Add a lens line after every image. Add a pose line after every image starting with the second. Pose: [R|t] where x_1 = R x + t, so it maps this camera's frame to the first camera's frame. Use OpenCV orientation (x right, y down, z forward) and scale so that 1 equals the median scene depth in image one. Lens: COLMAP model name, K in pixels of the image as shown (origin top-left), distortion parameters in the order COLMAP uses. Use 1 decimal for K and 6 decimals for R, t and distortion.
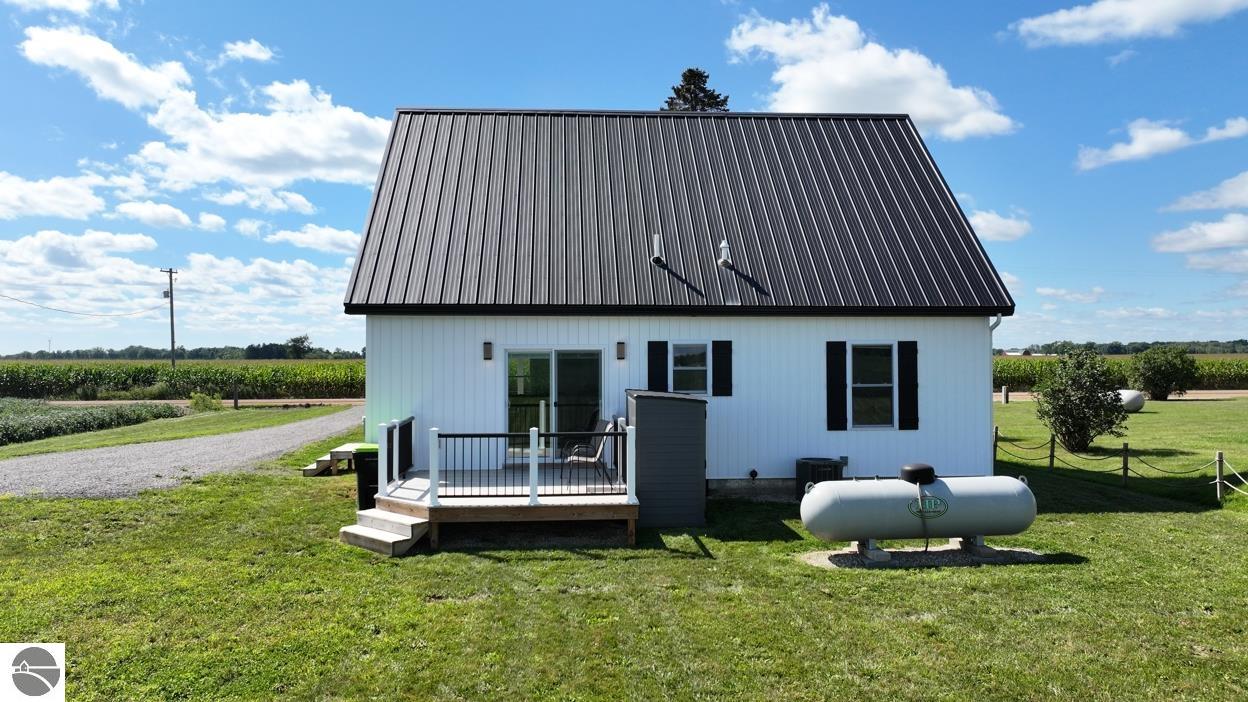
lens RADIAL K [[855.9, 0, 623.3], [0, 855.9, 330.2], [0, 0, 1]] dist [-0.001408, -0.001132]
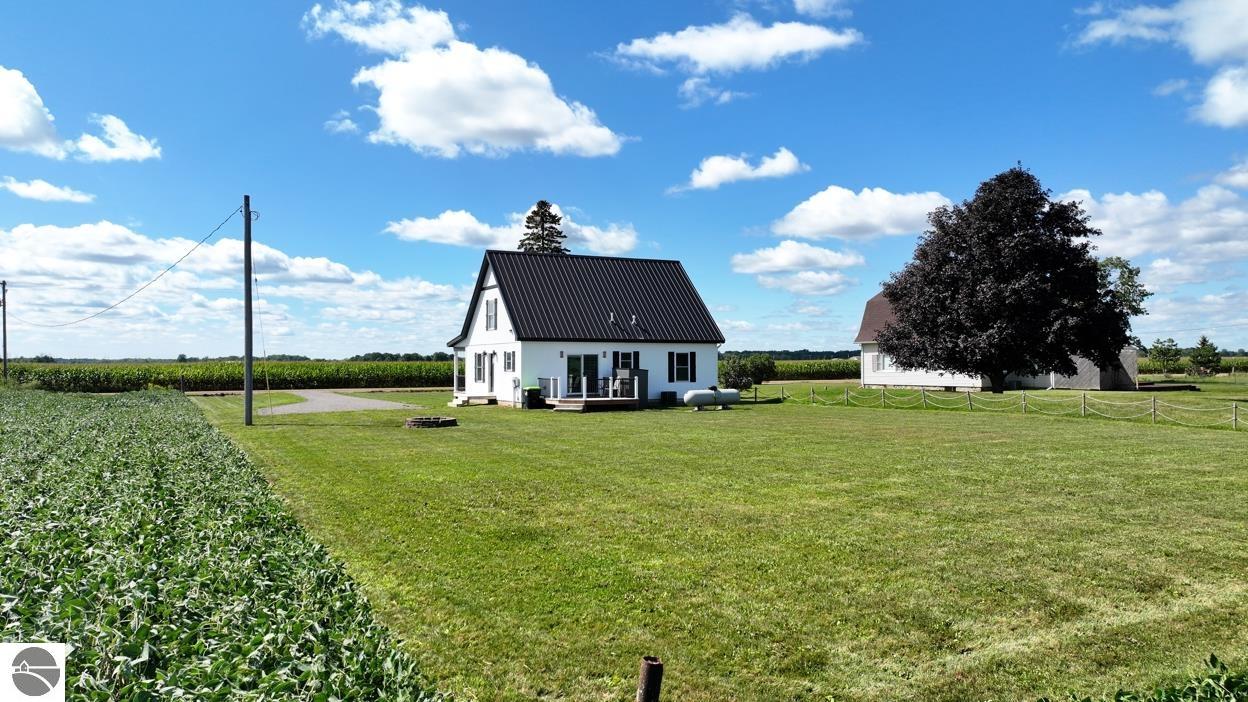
lens RADIAL K [[882.4, 0, 624.0], [0, 882.4, 351.0], [0, 0, 1]] dist [0.005368, 0.002936]
pose [[0.907649, 0.005518, 0.419694, -1.157059], [-0.012667, 0.999818, 0.014250, -0.029507], [-0.419539, -0.018250, 0.907554, -1.653701]]
